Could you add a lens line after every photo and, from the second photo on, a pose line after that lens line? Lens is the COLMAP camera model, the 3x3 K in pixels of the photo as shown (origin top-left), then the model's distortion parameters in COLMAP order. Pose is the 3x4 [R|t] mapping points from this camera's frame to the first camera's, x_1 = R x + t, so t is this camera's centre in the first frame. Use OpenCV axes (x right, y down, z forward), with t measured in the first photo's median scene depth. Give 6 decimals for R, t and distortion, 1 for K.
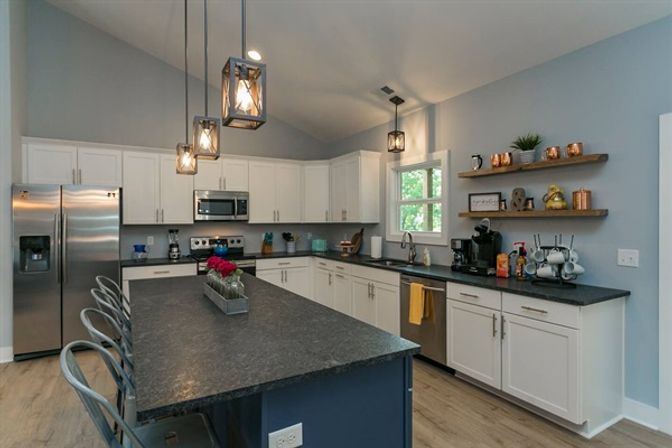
lens RADIAL K [[332.0, 0, 336.0], [0, 332.0, 224.0], [0, 0, 1]] dist [-0.000799, 0.000296]
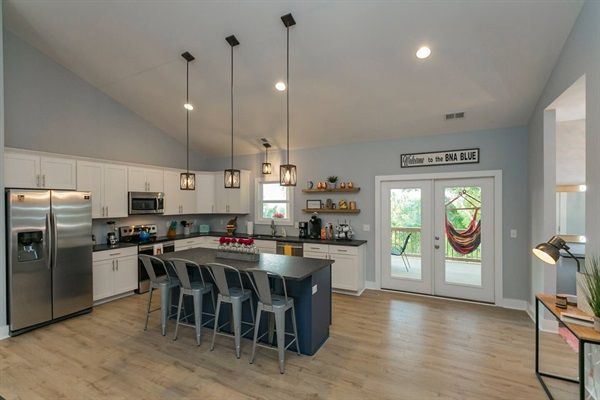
lens RADIAL K [[296.4, 0, 300.0], [0, 296.4, 200.0], [0, 0, 1]] dist [-0.000799, 0.000296]
pose [[0.811261, 0.009879, 0.584601, -0.631260], [-0.000725, 0.999873, -0.015890, -0.055743], [-0.584684, 0.012467, 0.811165, -0.411650]]
